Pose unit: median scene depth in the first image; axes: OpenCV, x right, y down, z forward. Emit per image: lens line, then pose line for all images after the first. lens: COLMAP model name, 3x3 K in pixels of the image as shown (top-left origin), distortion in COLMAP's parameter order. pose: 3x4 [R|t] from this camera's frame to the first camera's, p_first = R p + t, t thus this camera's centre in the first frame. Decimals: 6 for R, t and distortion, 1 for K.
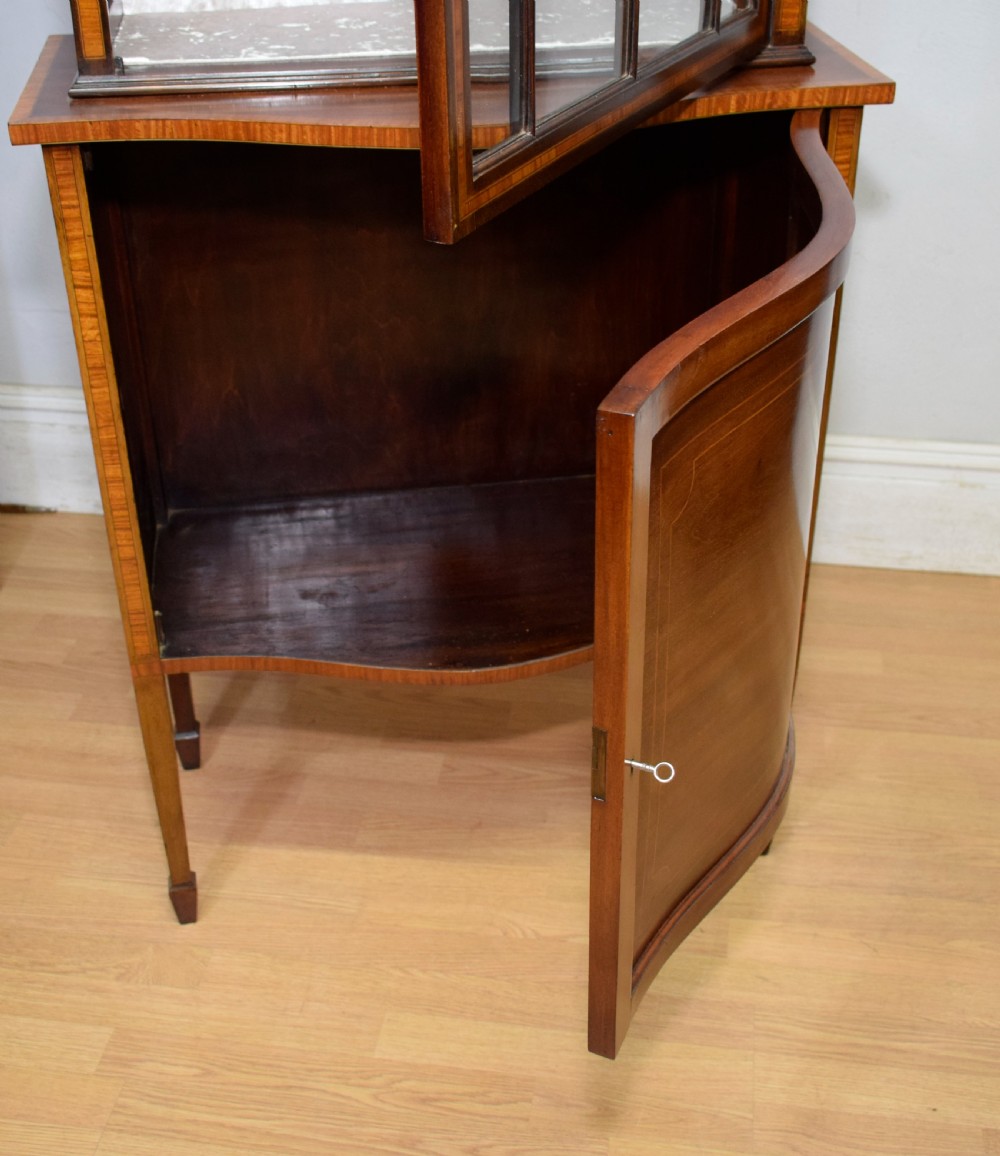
lens RADIAL K [[1516.6, 0, 500.0], [0, 1516.6, 578.0], [0, 0, 1]] dist [-0.027178, -0.024974]
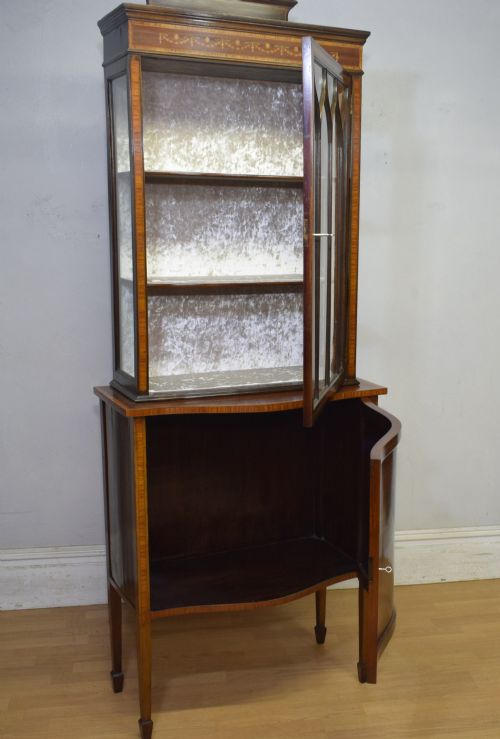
lens RADIAL K [[906.4, 0, 325.8], [0, 906.4, 371.0], [0, 0, 1]] dist [-0.022108, -0.019346]
pose [[0.941813, -0.033994, 0.334413, -0.491231], [0.157125, 0.924014, -0.348584, 0.285310], [-0.297153, 0.380846, 0.875589, -0.656181]]
